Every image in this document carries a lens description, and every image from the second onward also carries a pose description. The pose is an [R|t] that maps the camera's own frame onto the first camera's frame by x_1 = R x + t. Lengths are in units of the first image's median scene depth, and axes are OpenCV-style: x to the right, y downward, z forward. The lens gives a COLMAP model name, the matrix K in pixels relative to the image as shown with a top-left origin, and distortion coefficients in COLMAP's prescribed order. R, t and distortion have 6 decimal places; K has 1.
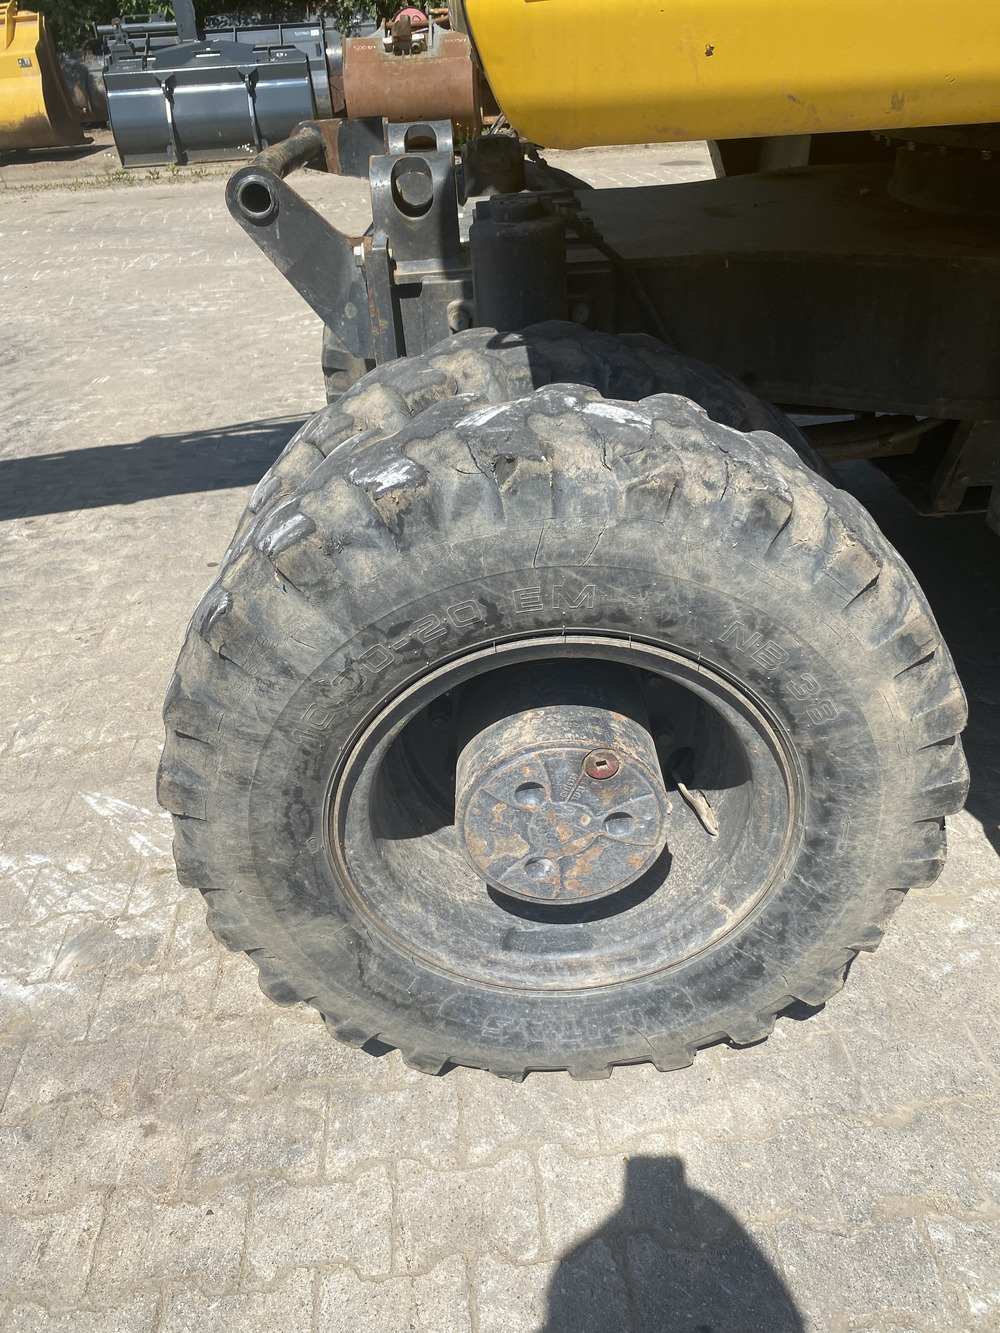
lens RADIAL K [[1018.3, 0, 500.0], [0, 1018.3, 666.5], [0, 0, 1]] dist [0.030050, -0.037027]
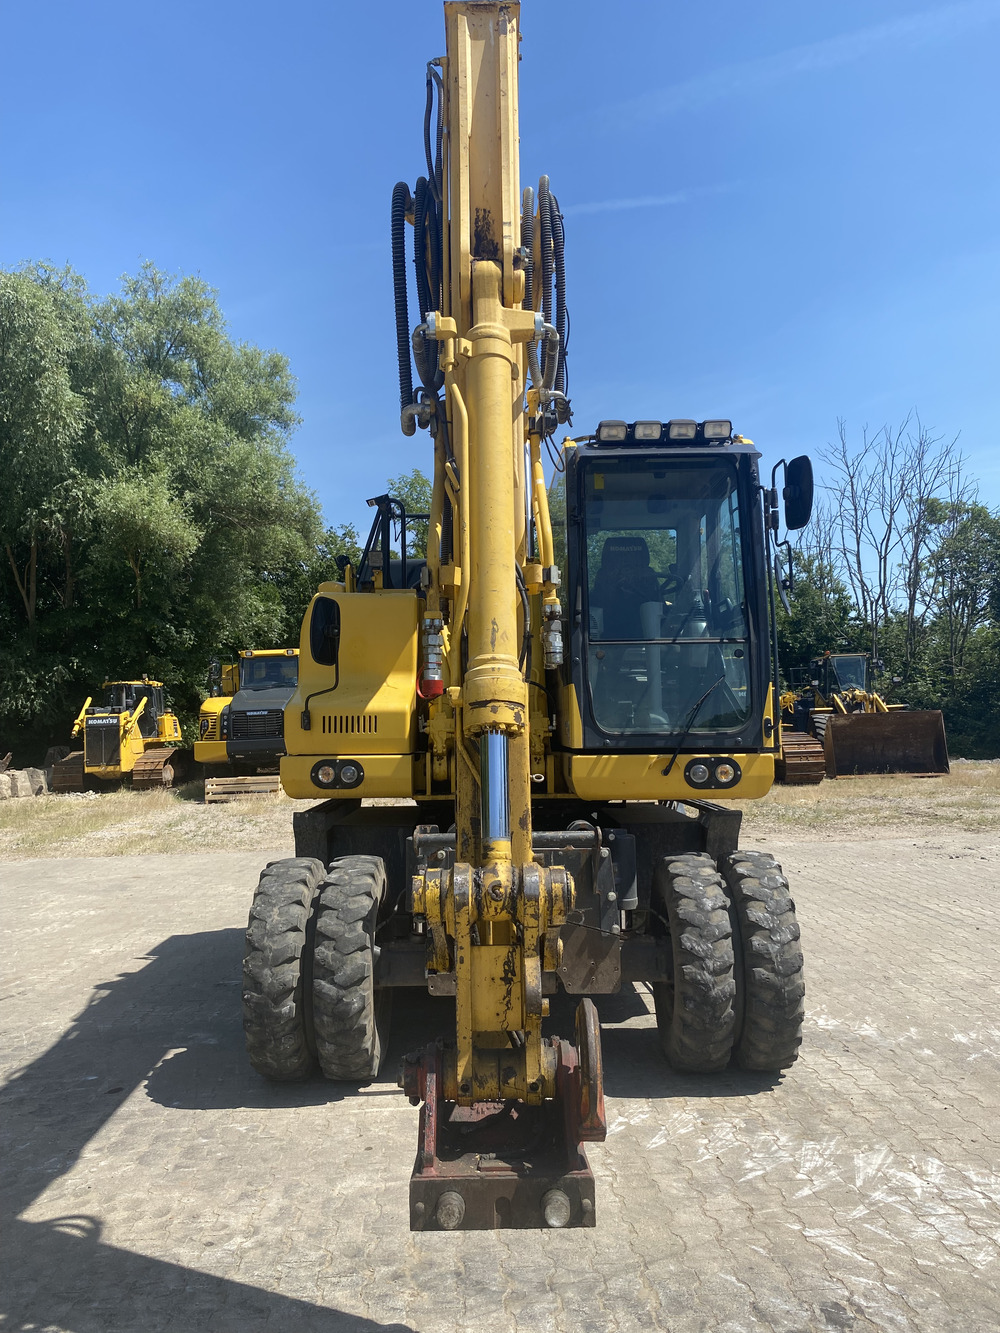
lens RADIAL K [[1018.3, 0, 500.0], [0, 1018.3, 666.5], [0, 0, 1]] dist [0.030050, -0.037027]
pose [[0.035102, 0.107497, 0.993586, -3.456103], [0.553204, 0.825897, -0.108899, -0.787828], [-0.832306, 0.553478, -0.030477, 1.214445]]
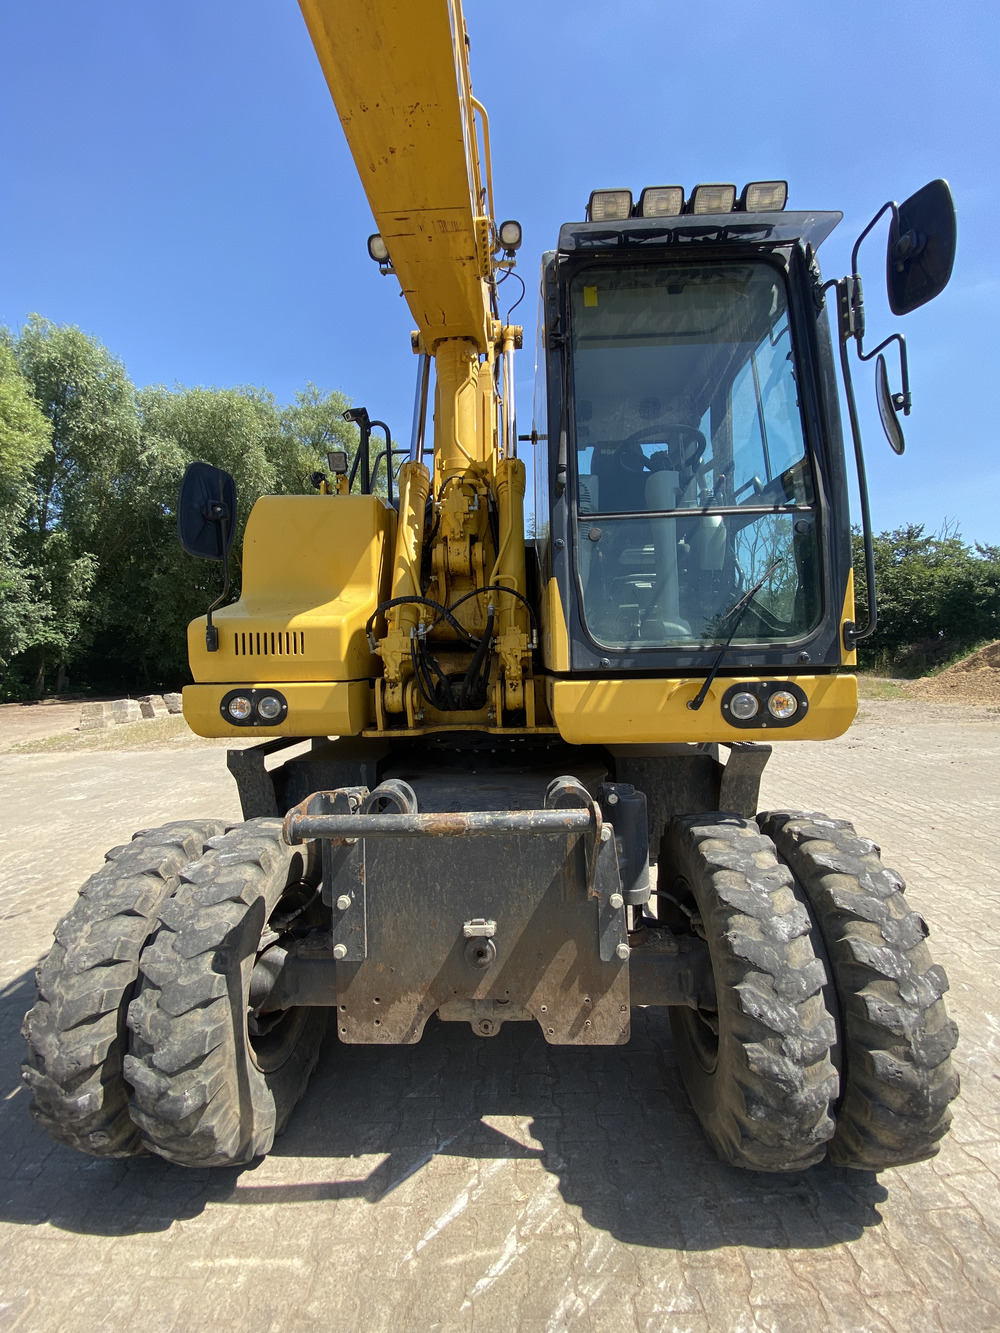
lens RADIAL K [[540.6, 0, 500.6], [0, 540.6, 659.9], [0, 0, 1]] dist [0.011054, -0.014084]
pose [[0.092014, 0.047299, 0.994634, -1.293685], [0.559800, 0.823621, -0.090955, -0.775583], [-0.823503, 0.565165, 0.049307, 1.087618]]
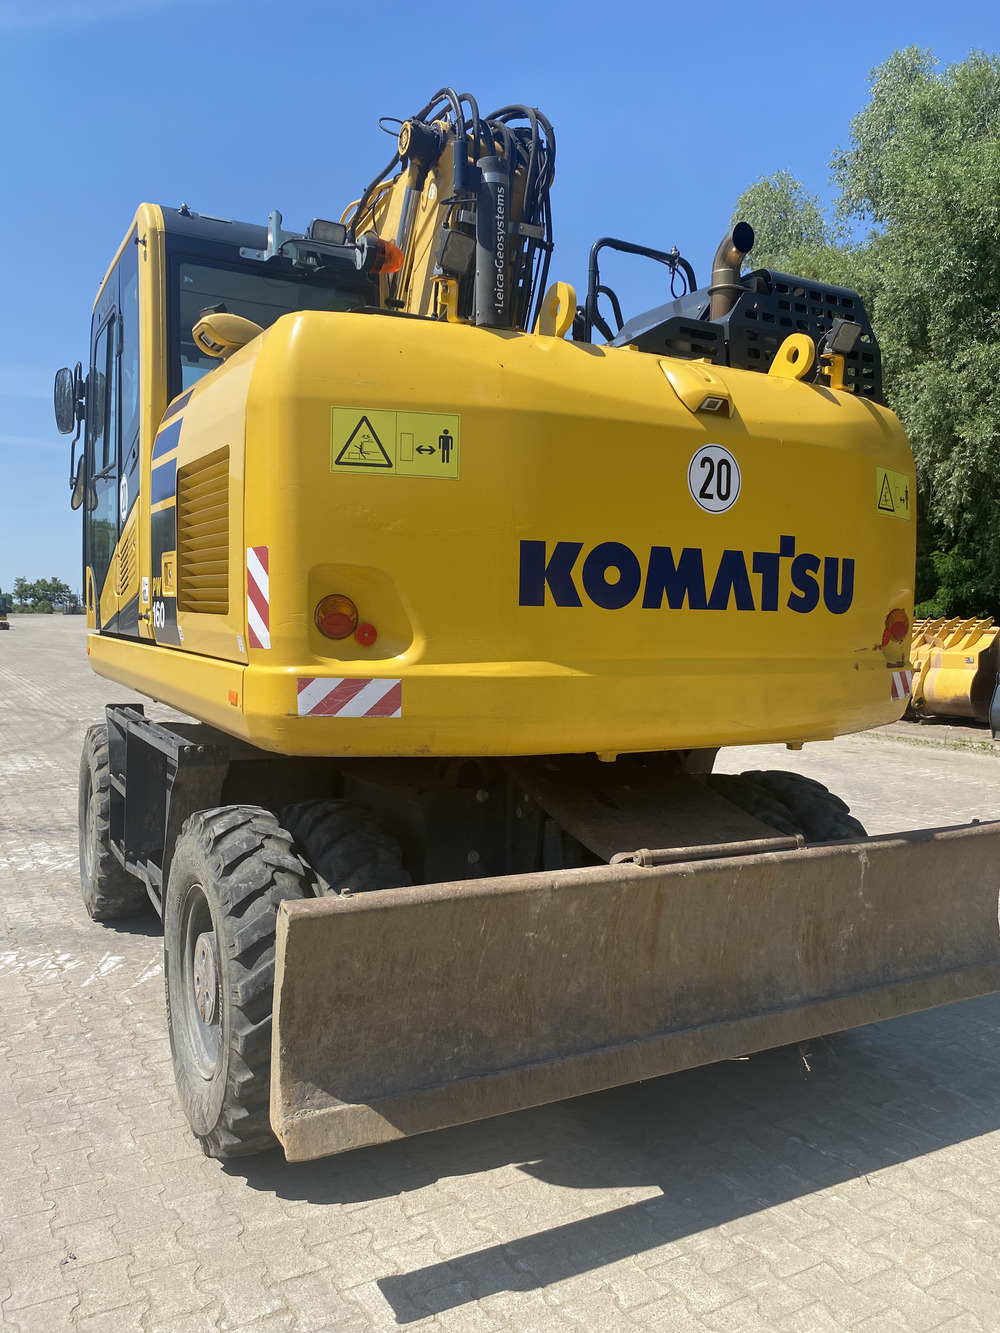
lens RADIAL K [[1018.3, 0, 500.0], [0, 1018.3, 666.5], [0, 0, 1]] dist [0.030050, -0.037027]
pose [[0.434327, 0.107215, -0.894352, 3.942507], [-0.527385, 0.835183, -0.155994, -0.525985], [0.730223, 0.539420, 0.419286, 0.115352]]
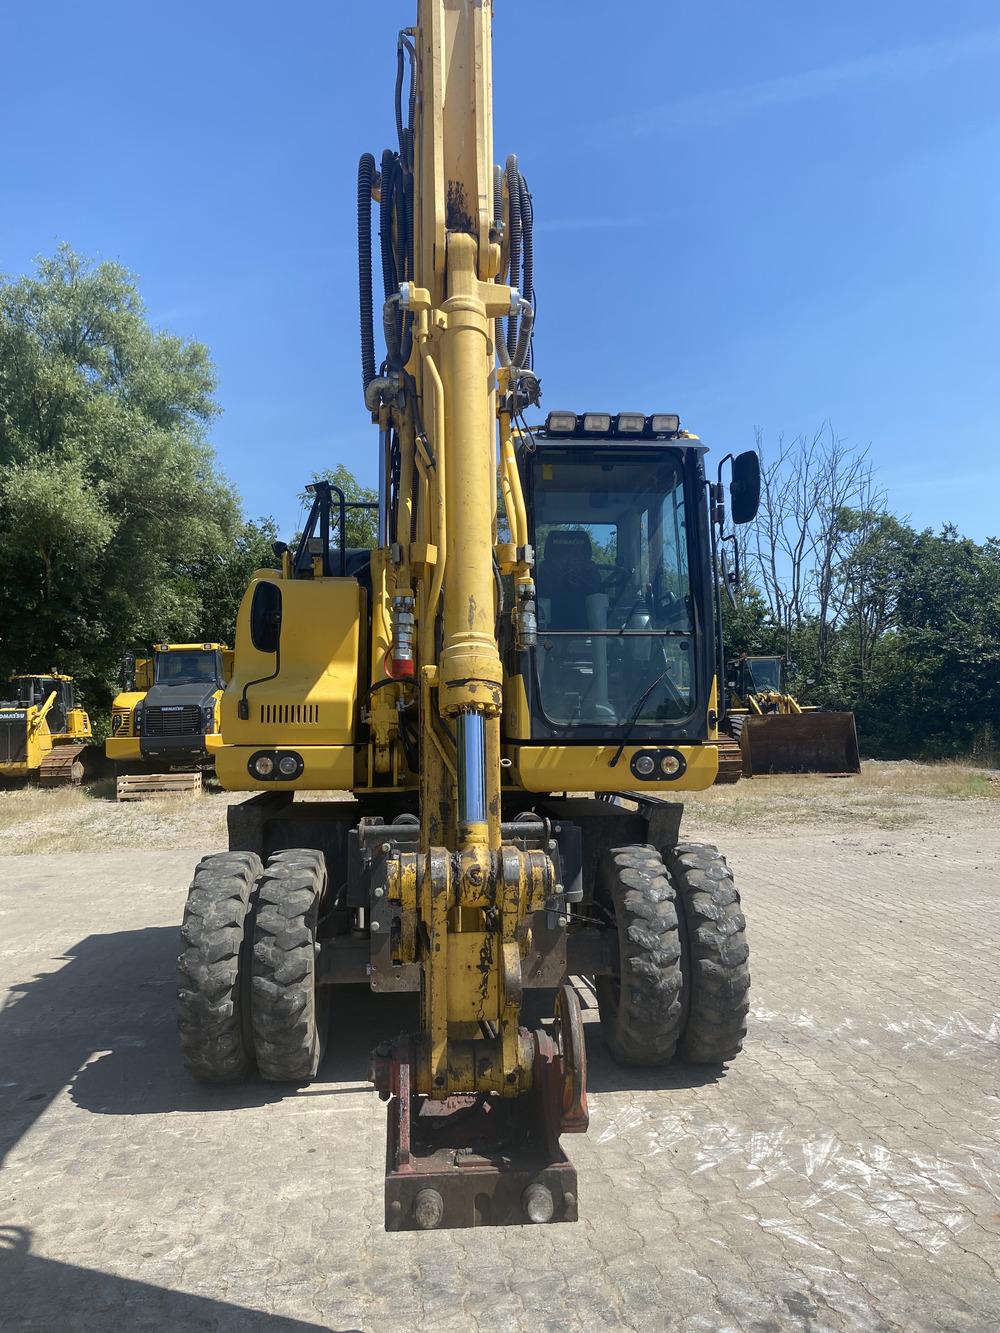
lens RADIAL K [[1017.8, 0, 499.3], [0, 1017.8, 653.3], [0, 0, 1]] dist [0.030634, -0.040284]
pose [[-0.045519, 0.120544, 0.991664, -3.405514], [0.550169, 0.831603, -0.075833, -0.816459], [-0.833812, 0.542130, -0.104173, 1.311647]]
